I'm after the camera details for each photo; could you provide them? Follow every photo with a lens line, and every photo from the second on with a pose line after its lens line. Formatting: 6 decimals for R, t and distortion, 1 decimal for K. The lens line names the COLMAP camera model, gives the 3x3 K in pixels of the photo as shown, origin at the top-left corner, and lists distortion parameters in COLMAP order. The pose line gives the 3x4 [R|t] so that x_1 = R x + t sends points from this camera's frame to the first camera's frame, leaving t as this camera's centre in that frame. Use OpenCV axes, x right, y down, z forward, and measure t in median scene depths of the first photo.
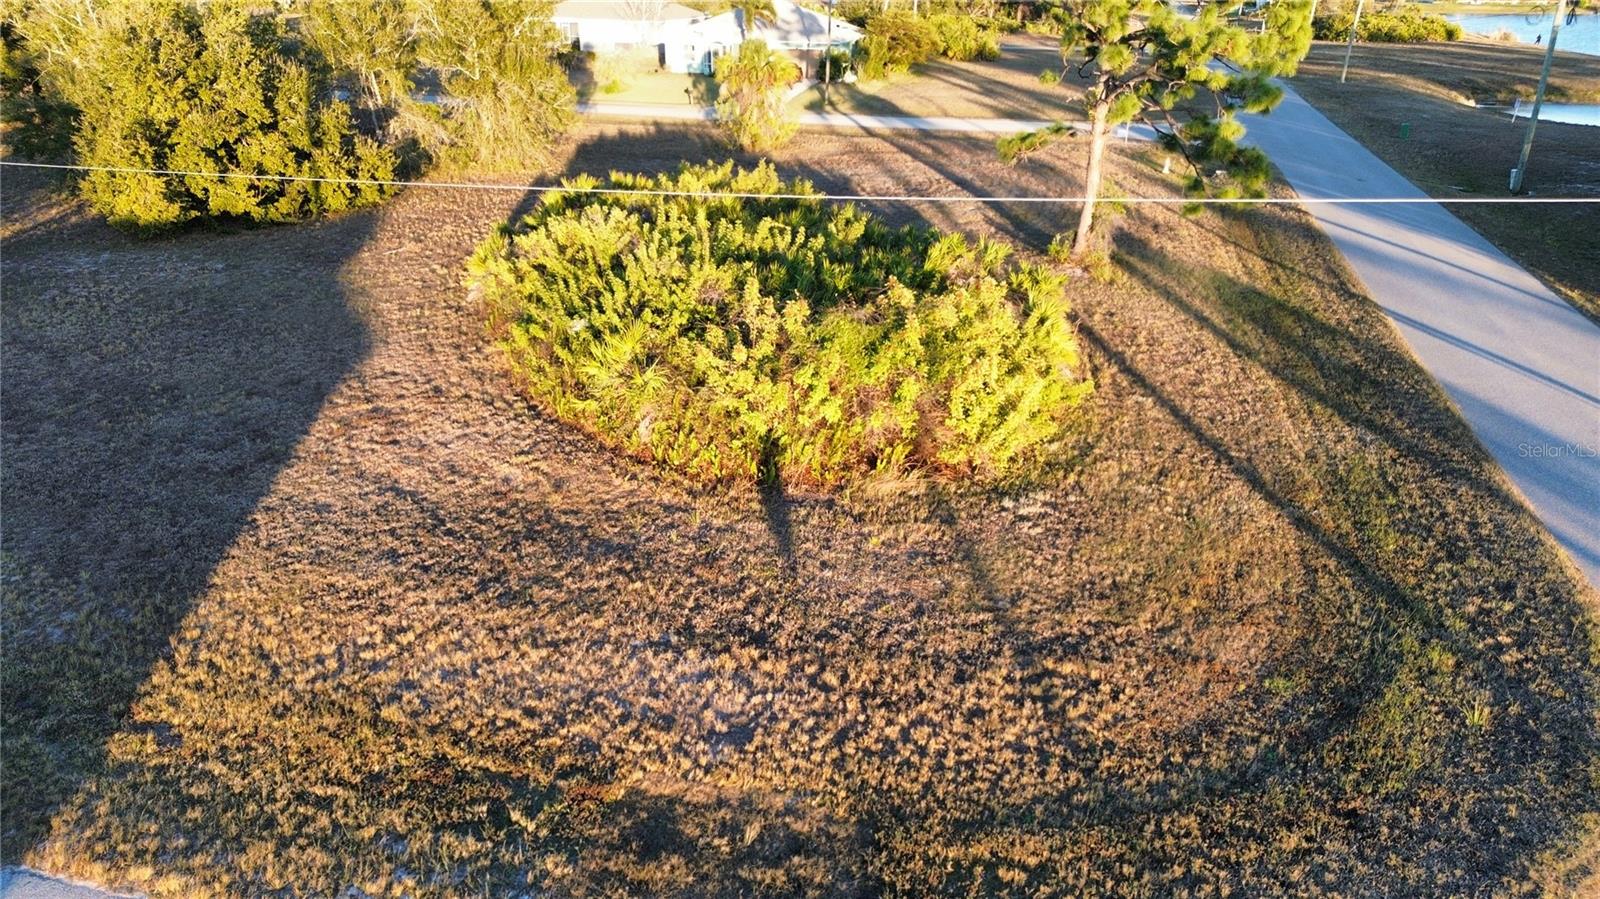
lens RADIAL K [[1116.9, 0, 800.0], [0, 1116.9, 449.5], [0, 0, 1]] dist [0.087745, -0.090069]
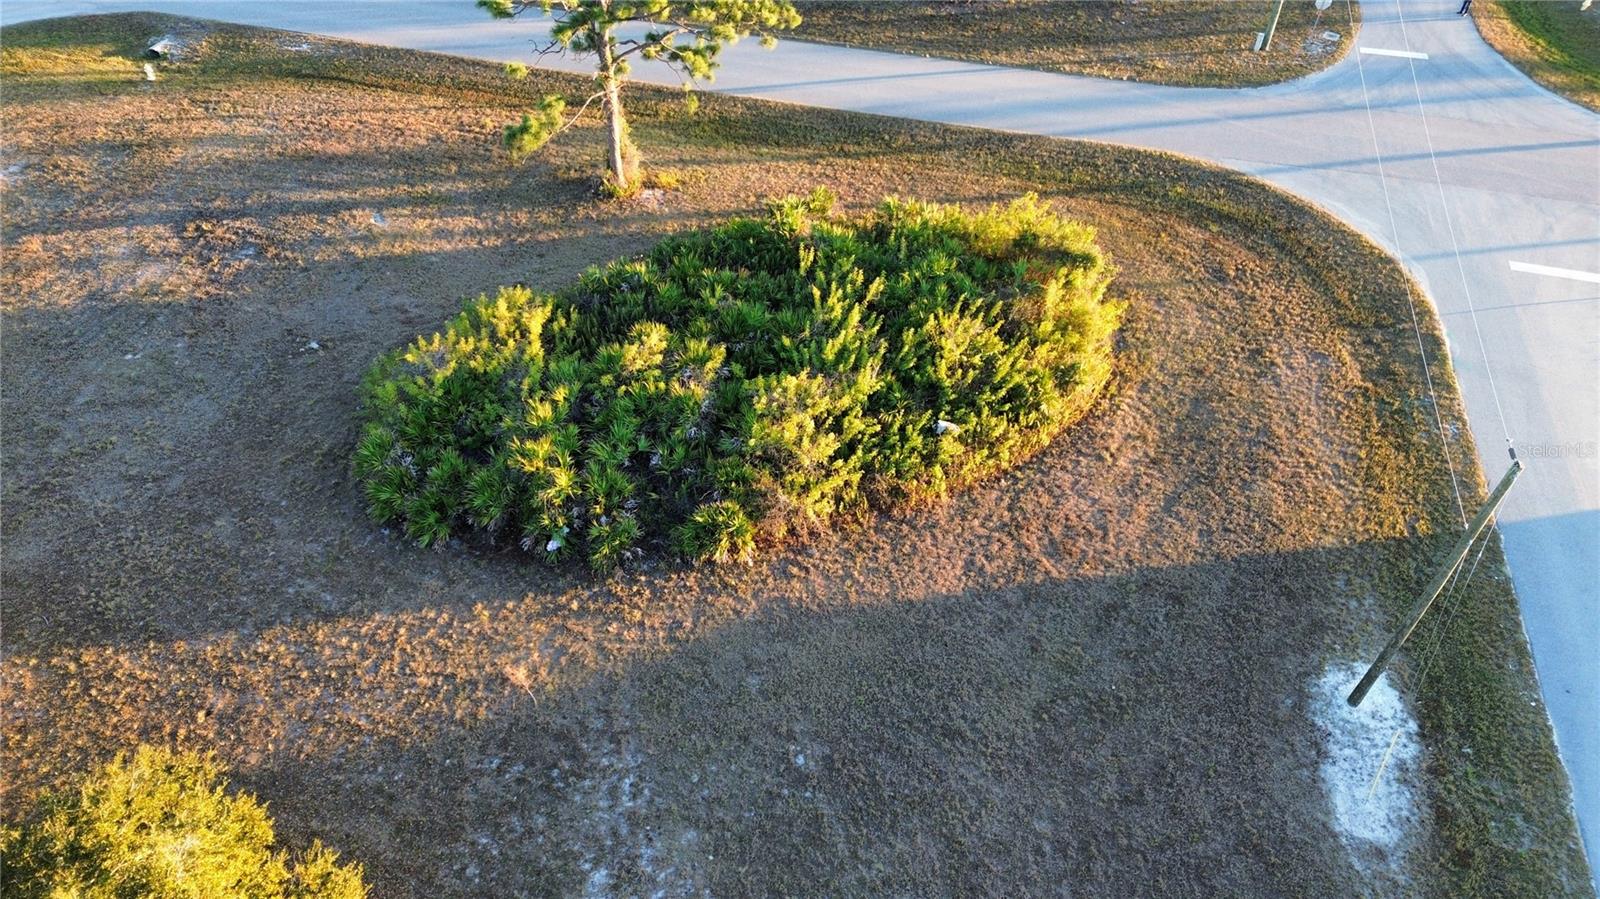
lens RADIAL K [[1116.9, 0, 800.0], [0, 1116.9, 449.5], [0, 0, 1]] dist [0.087745, -0.090069]
pose [[-0.043601, -0.731583, 0.680356, -1.339828], [0.369237, 0.620986, 0.691405, -1.290439], [-0.928312, 0.281358, 0.243052, 1.058081]]
